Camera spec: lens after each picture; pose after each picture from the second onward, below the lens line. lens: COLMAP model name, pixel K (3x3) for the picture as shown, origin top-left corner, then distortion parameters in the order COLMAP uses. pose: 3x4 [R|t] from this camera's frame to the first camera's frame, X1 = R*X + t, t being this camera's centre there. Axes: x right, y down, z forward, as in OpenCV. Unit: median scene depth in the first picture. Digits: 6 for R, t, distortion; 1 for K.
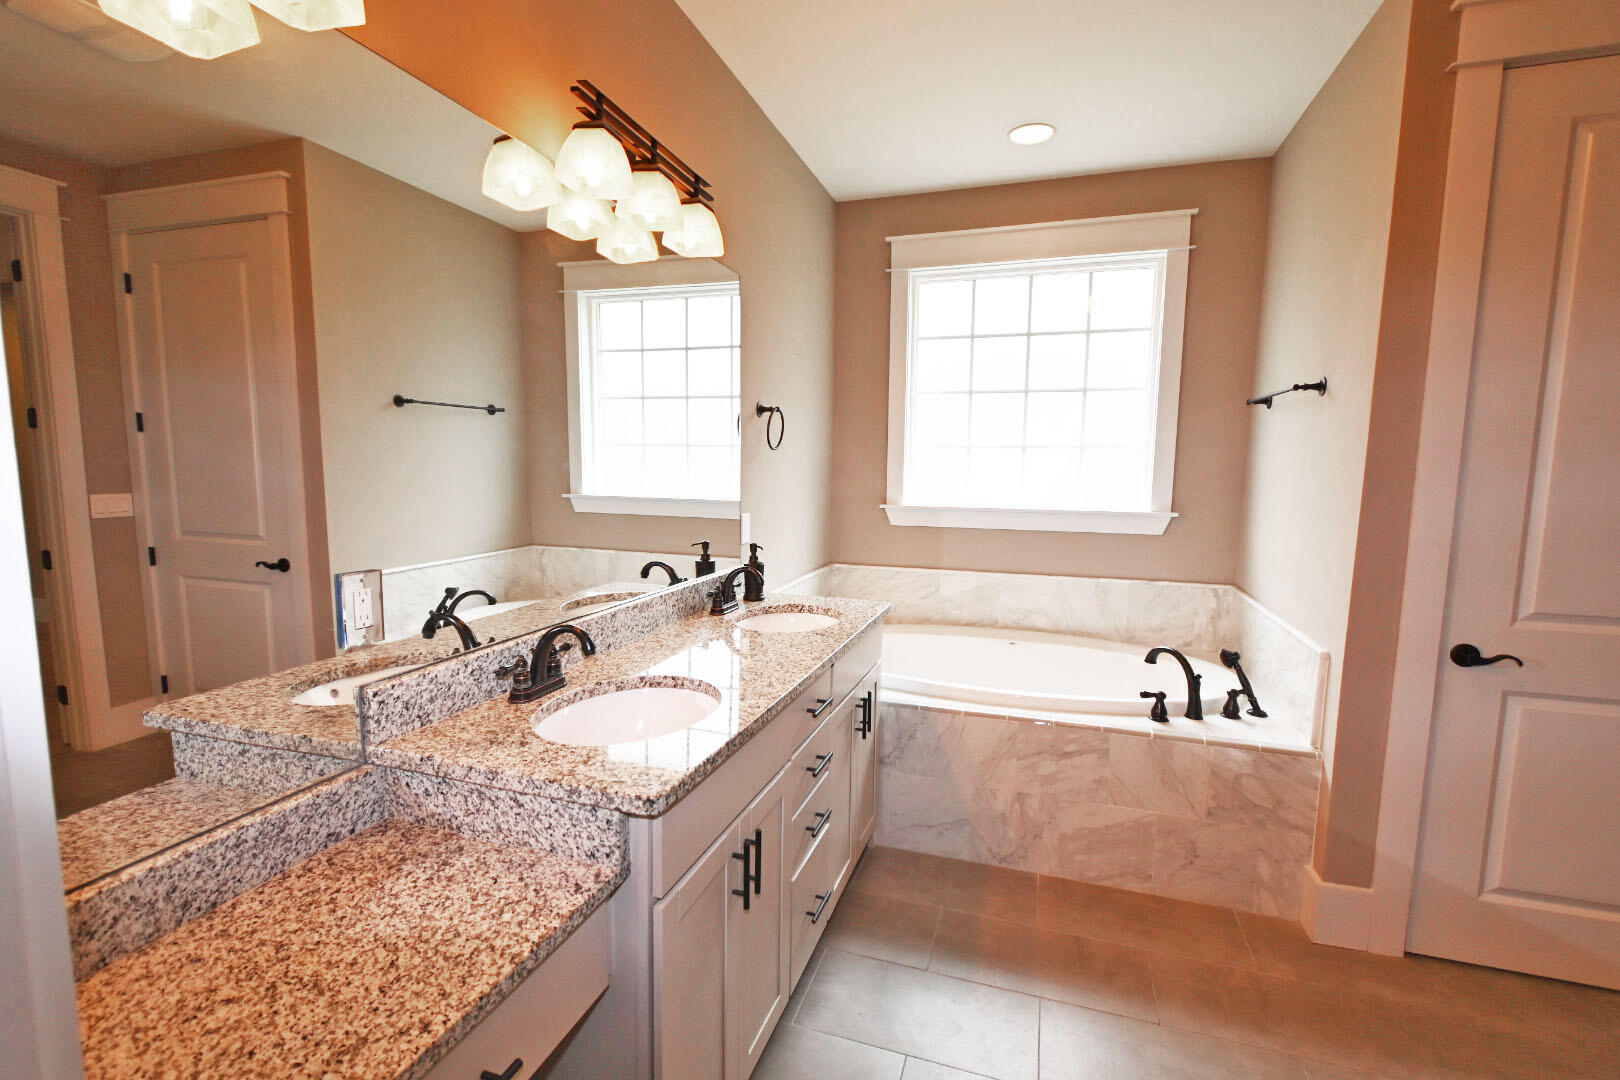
lens RADIAL K [[710.3, 0, 819.7], [0, 710.3, 548.6], [0, 0, 1]] dist [0.008076, -0.004154]
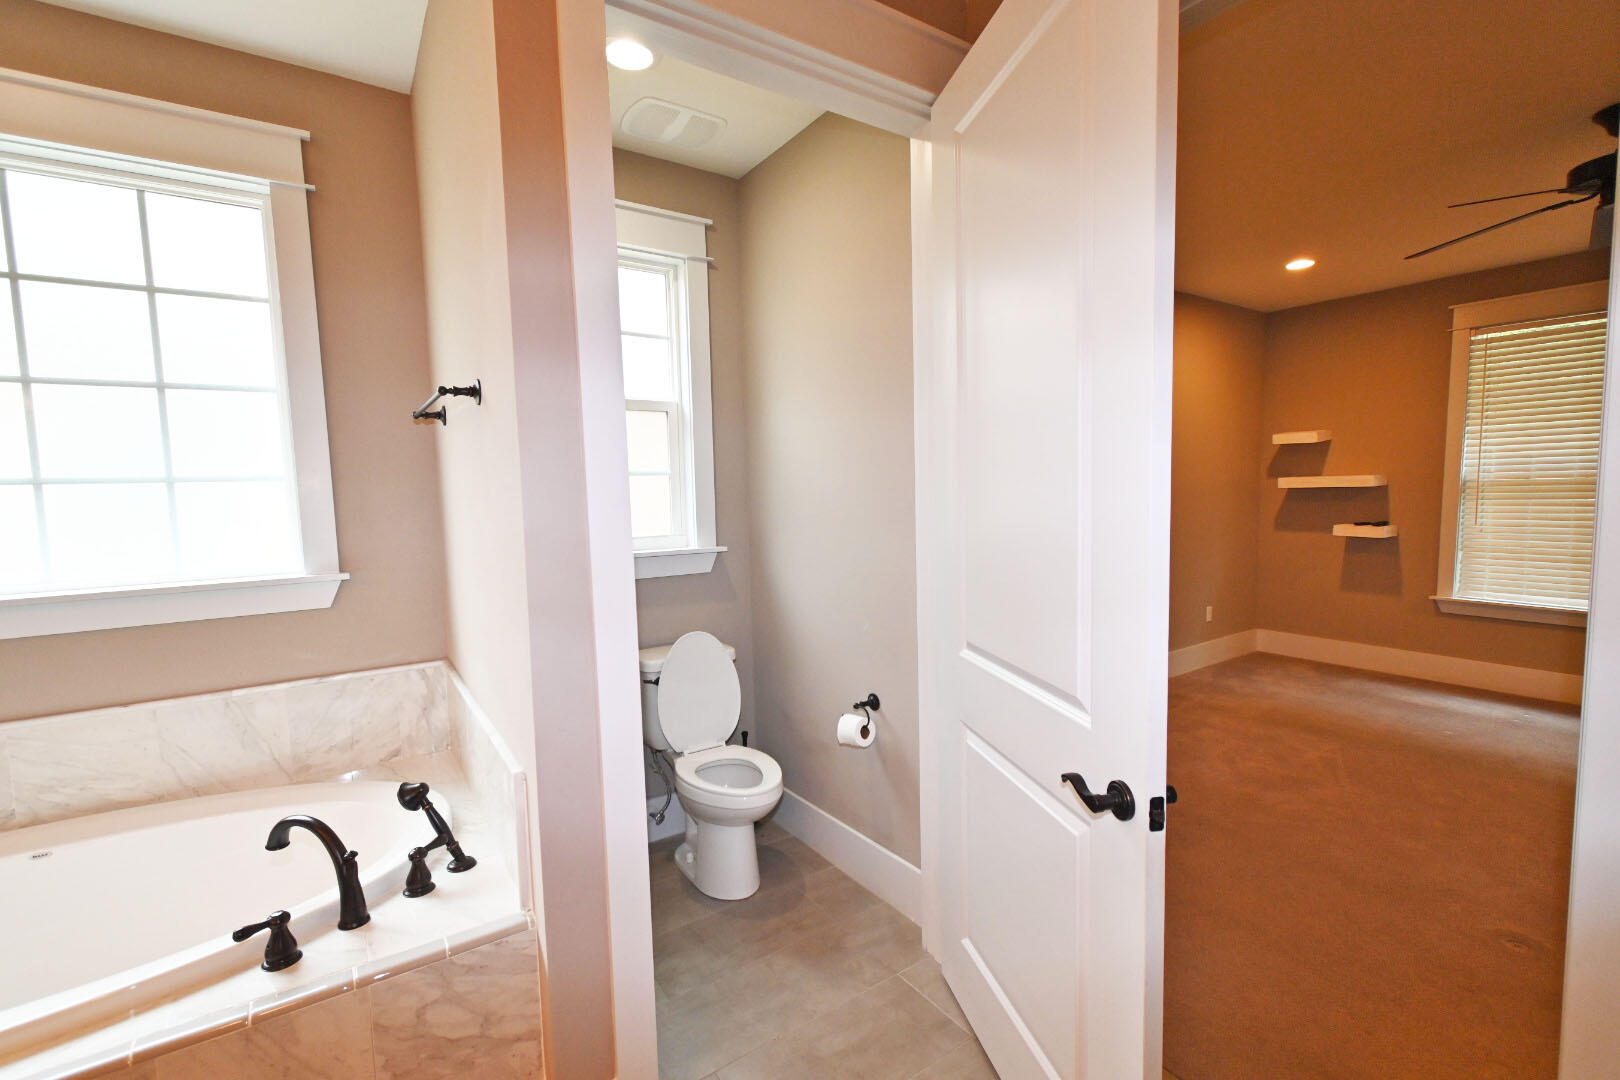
lens RADIAL K [[710.3, 0, 810.3], [0, 710.3, 544.6], [0, 0, 1]] dist [0.008076, -0.004154]
pose [[0.614840, -0.090496, 0.783443, 0.313764], [0.125225, 0.991994, 0.016310, -0.042709], [-0.778647, 0.088079, 0.621250, 0.289445]]
